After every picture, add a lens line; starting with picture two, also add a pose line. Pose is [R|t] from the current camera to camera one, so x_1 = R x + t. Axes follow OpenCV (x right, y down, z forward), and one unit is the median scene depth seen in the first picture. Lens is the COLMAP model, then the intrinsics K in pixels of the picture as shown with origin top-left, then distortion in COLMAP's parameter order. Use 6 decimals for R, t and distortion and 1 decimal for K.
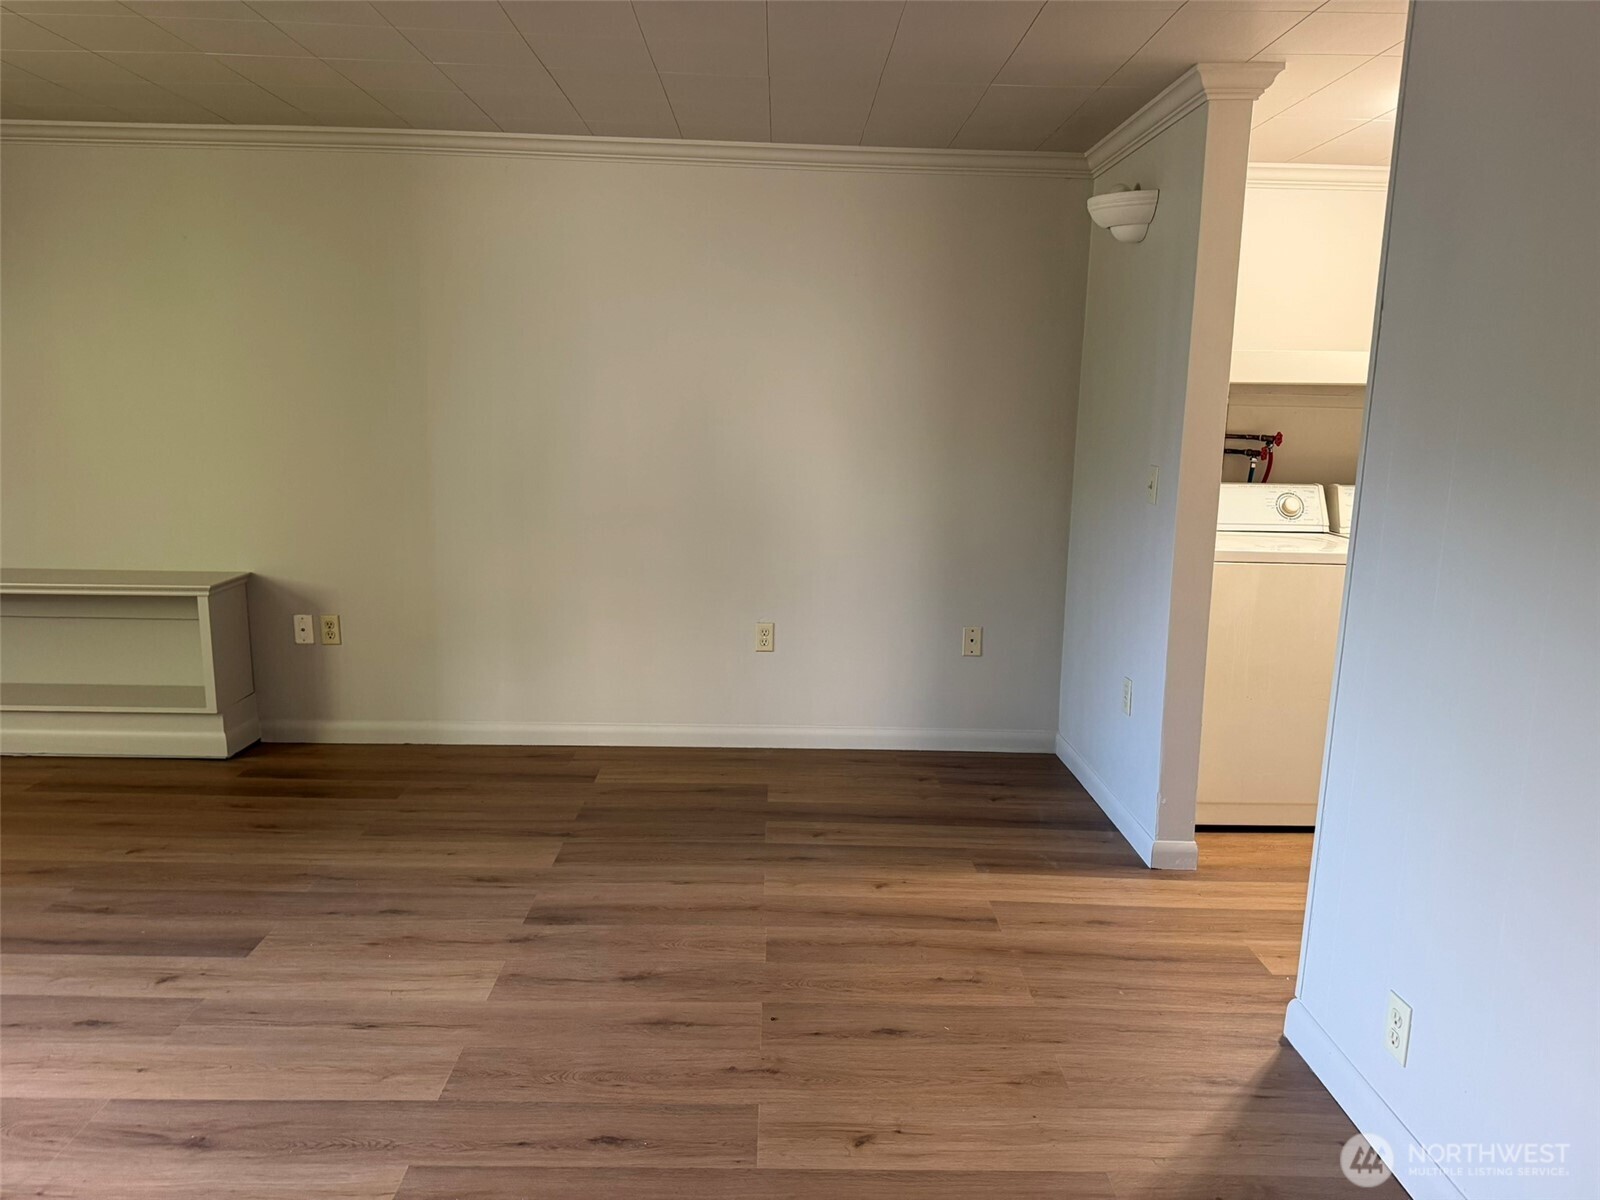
lens RADIAL K [[1119.2, 0, 806.8], [0, 1119.2, 608.1], [0, 0, 1]] dist [0.059654, -0.114527]
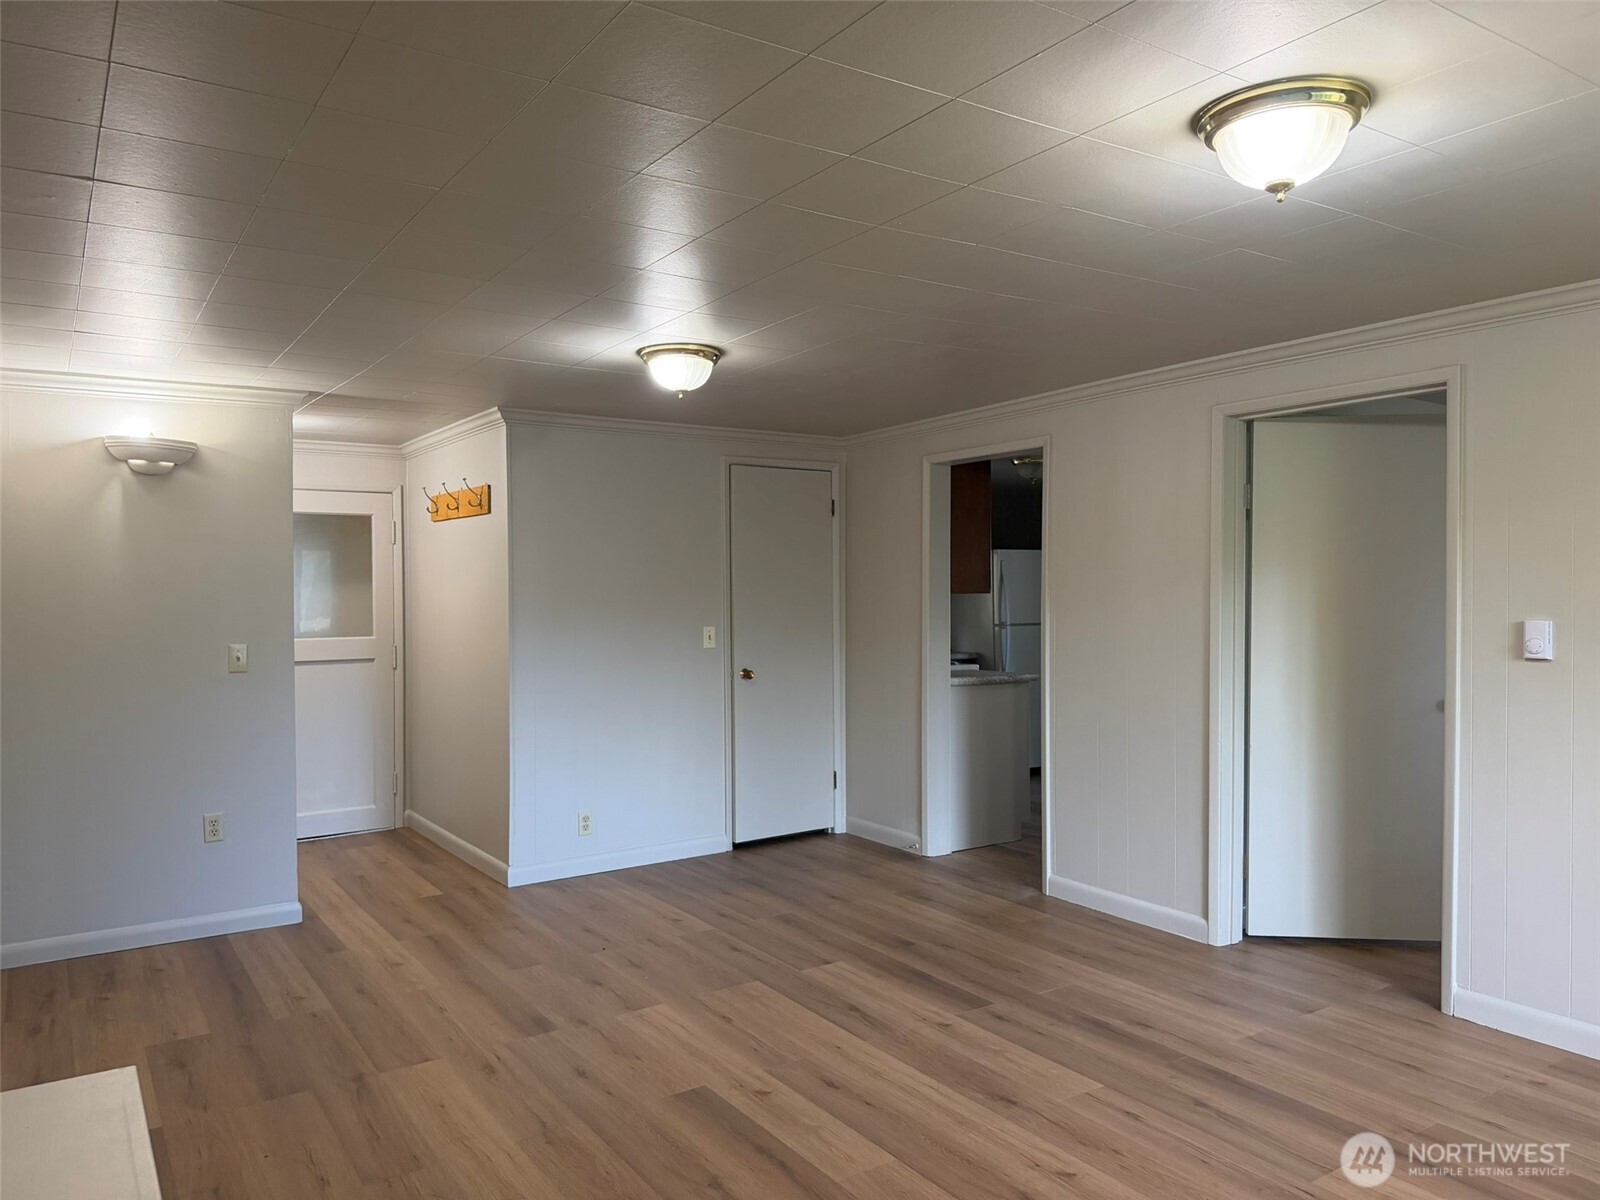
lens RADIAL K [[1133.3, 0, 797.8], [0, 1133.3, 601.2], [0, 0, 1]] dist [-0.000760, -0.008108]
pose [[-0.532982, -0.026963, 0.845697, -1.117916], [0.151502, 0.980299, 0.126735, -0.231515], [-0.832452, 0.195672, -0.518397, 1.044415]]
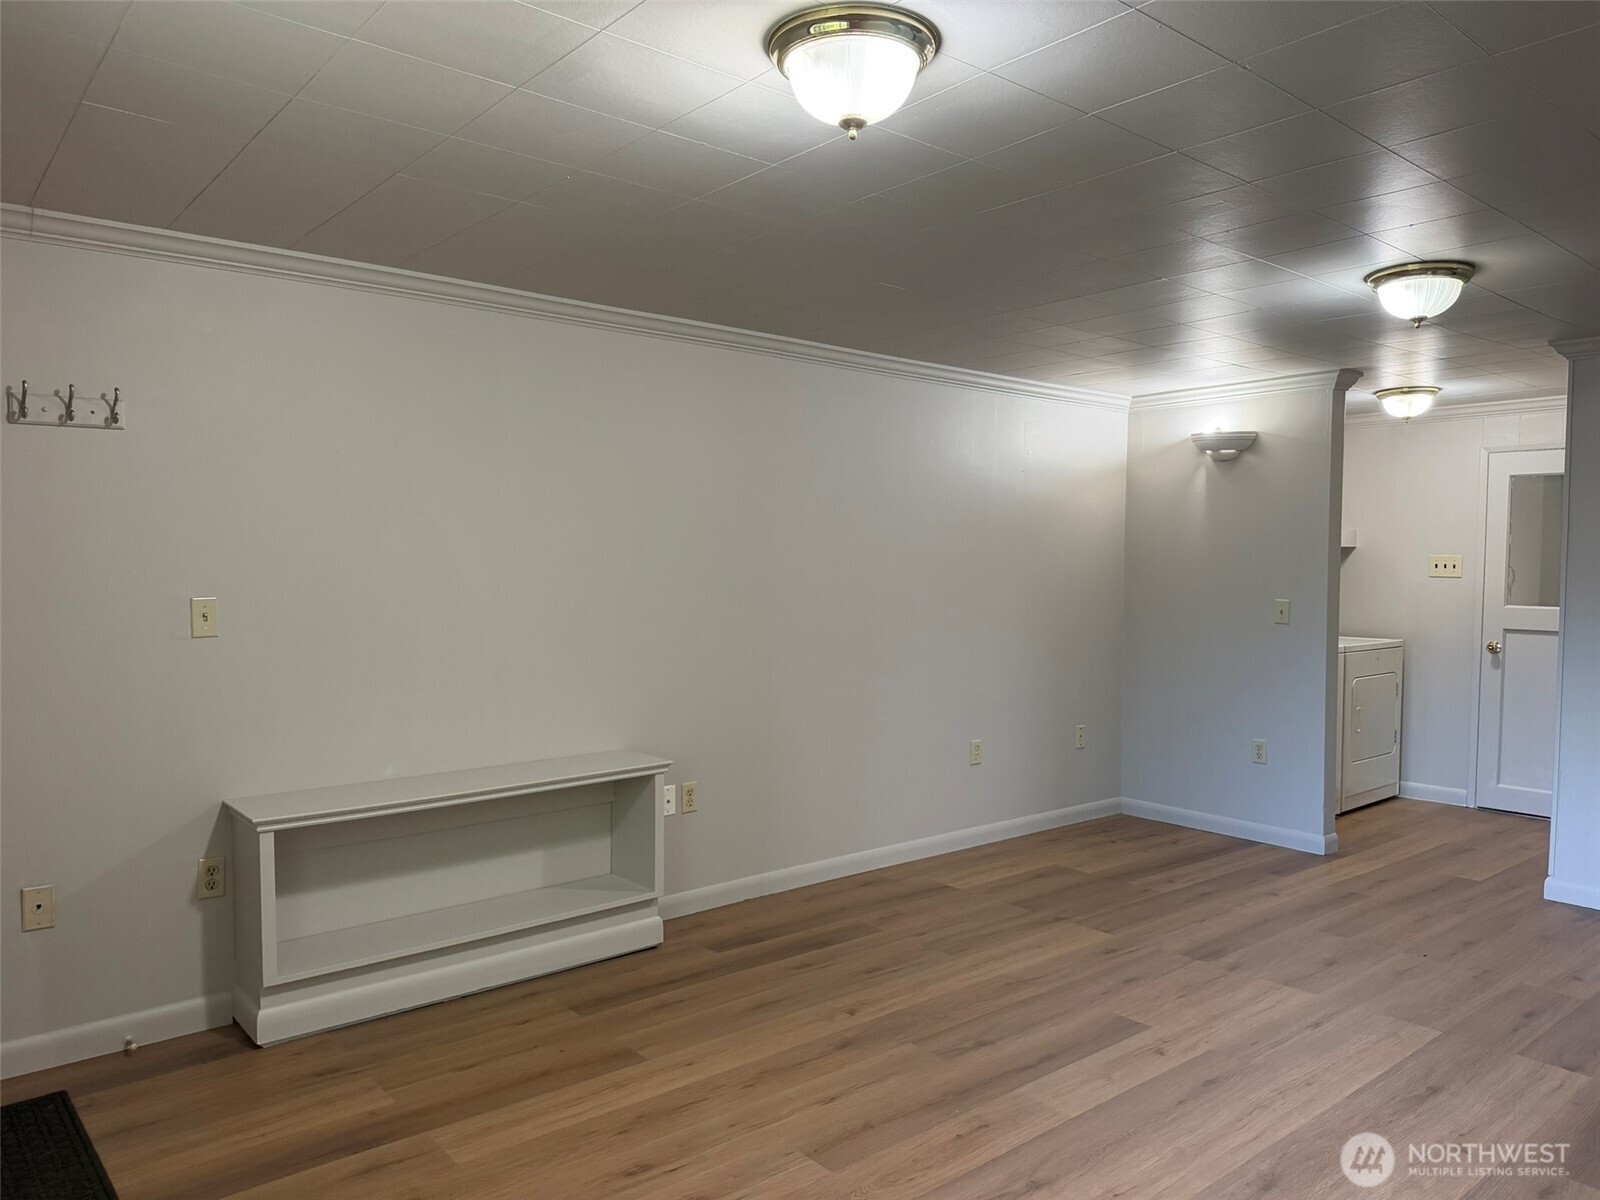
lens RADIAL K [[1133.3, 0, 797.8], [0, 1133.3, 601.2], [0, 0, 1]] dist [-0.000760, -0.008108]
pose [[0.782812, -0.037609, 0.621120, -1.126599], [0.119491, 0.988681, -0.090733, -0.058583], [-0.610677, 0.145246, 0.778445, 0.154821]]
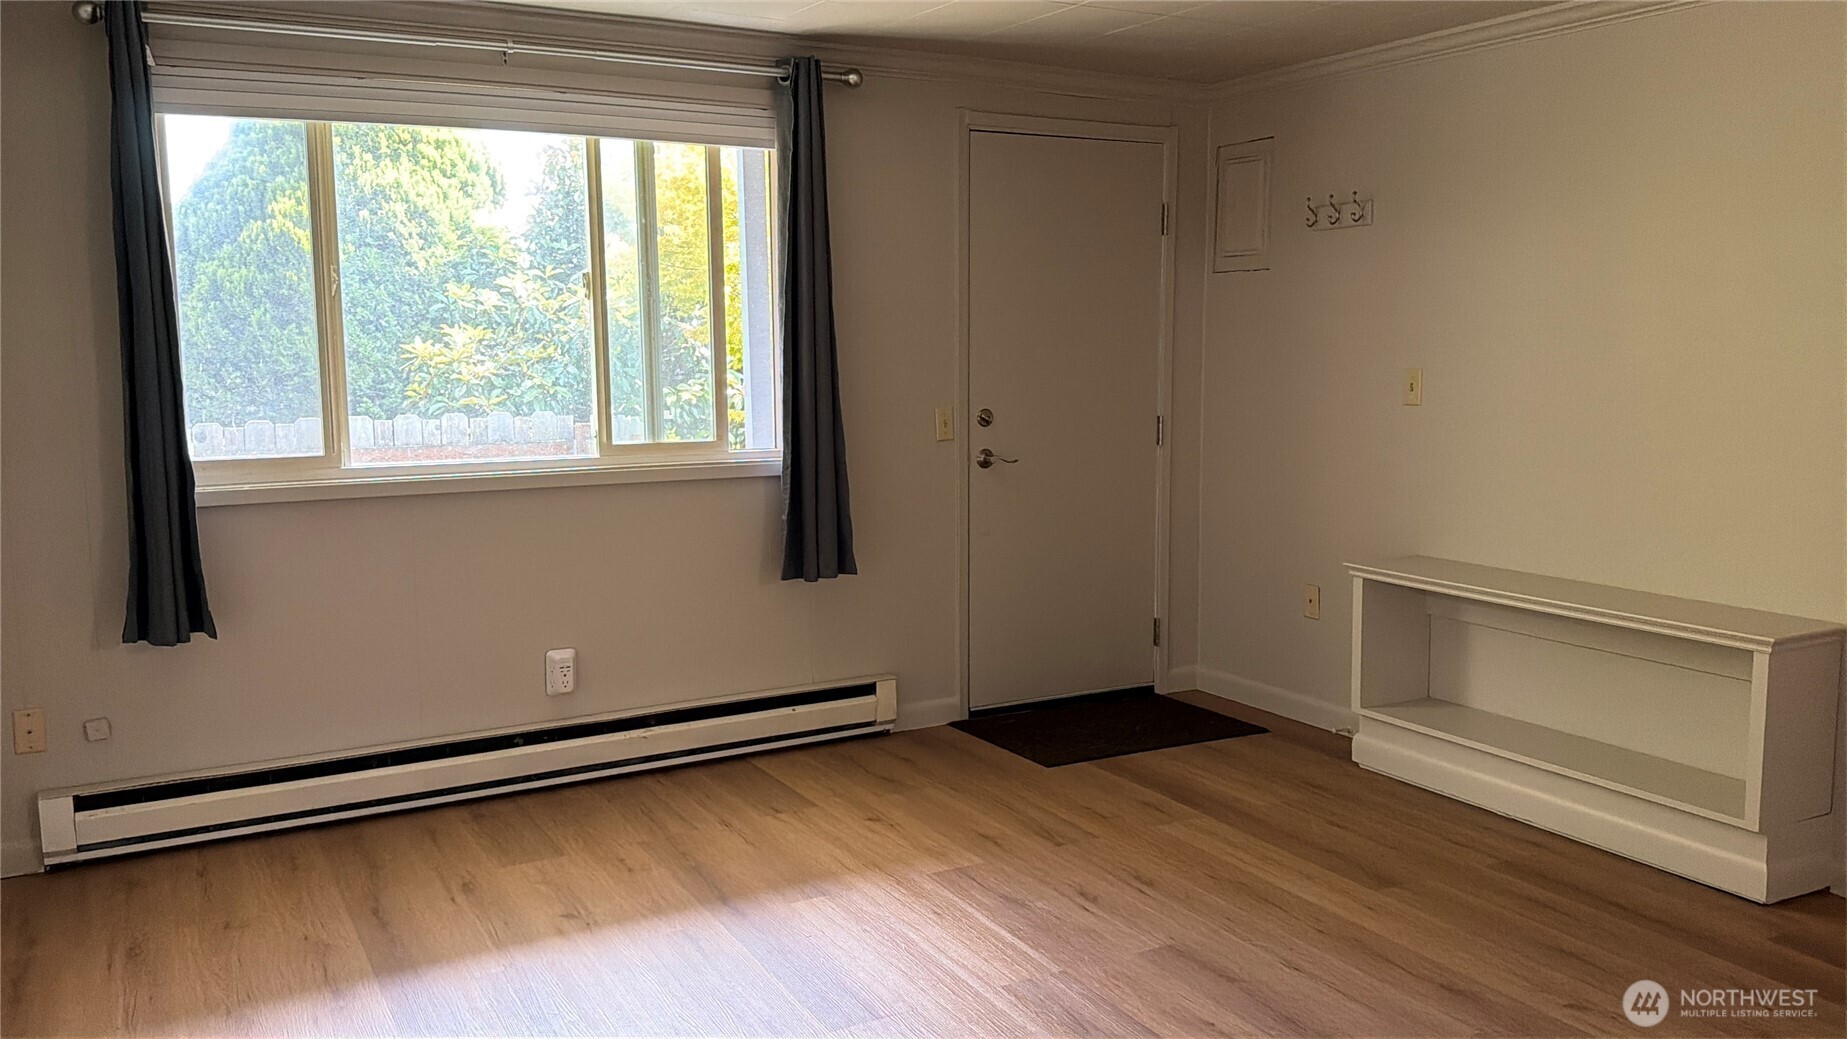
lens RADIAL K [[1434.0, 0, 924.5], [0, 1434.0, 529.7], [0, 0, 1]] dist [0.144435, -0.212328]
pose [[0.463506, 0.096343, -0.880841, -0.018271], [-0.147327, 0.988614, 0.030606, -0.036606], [0.873760, 0.115586, 0.472423, 0.171654]]
